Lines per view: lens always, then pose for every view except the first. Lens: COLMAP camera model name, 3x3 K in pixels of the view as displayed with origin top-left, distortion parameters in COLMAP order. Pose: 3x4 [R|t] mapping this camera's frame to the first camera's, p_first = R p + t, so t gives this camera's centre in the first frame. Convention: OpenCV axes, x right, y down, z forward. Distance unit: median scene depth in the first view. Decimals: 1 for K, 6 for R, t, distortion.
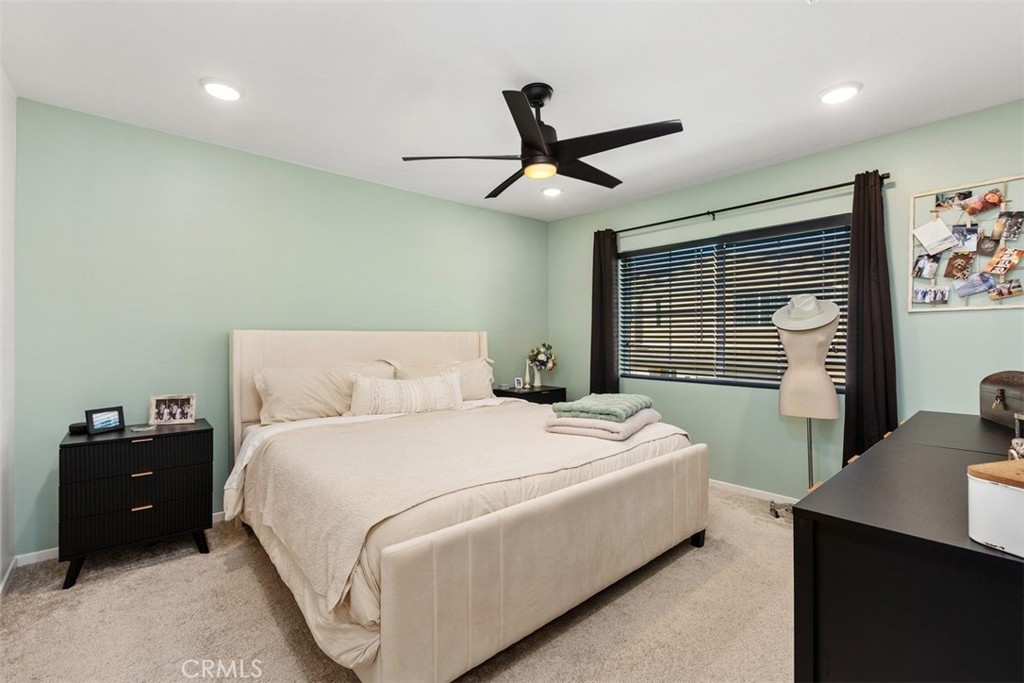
lens RADIAL K [[452.3, 0, 520.3], [0, 452.3, 339.2], [0, 0, 1]] dist [0.001173, -0.000561]
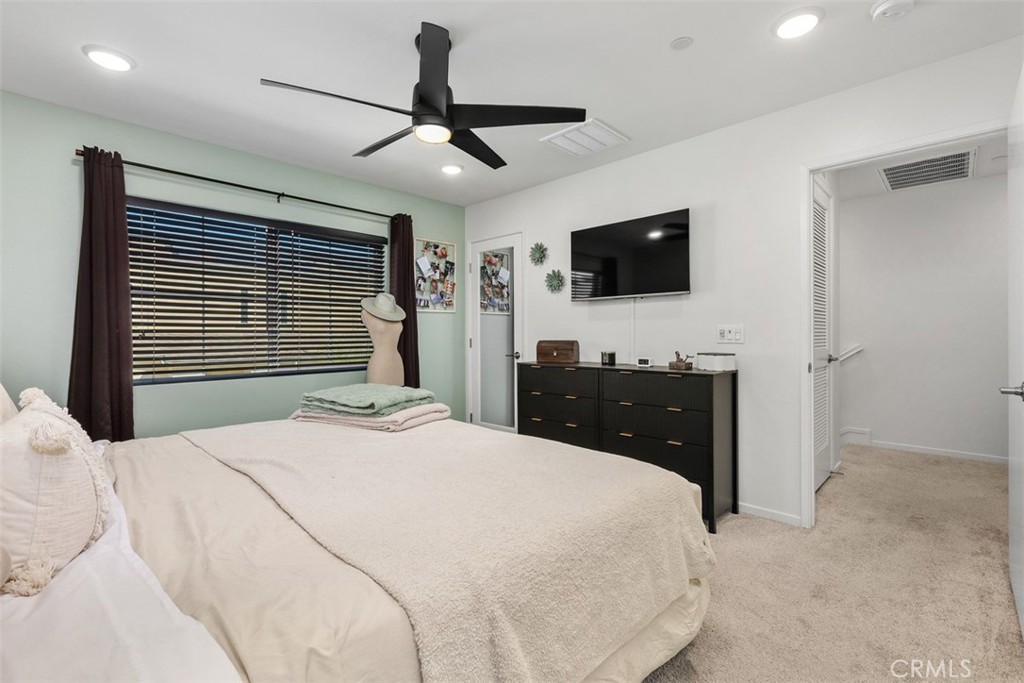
lens RADIAL K [[452.3, 0, 510.1], [0, 452.3, 340.4], [0, 0, 1]] dist [0.001173, -0.000561]
pose [[-0.047663, -0.012018, 0.998791, -0.654247], [0.006760, 0.999901, 0.012354, 0.020189], [-0.998841, 0.007340, -0.047577, 0.679738]]
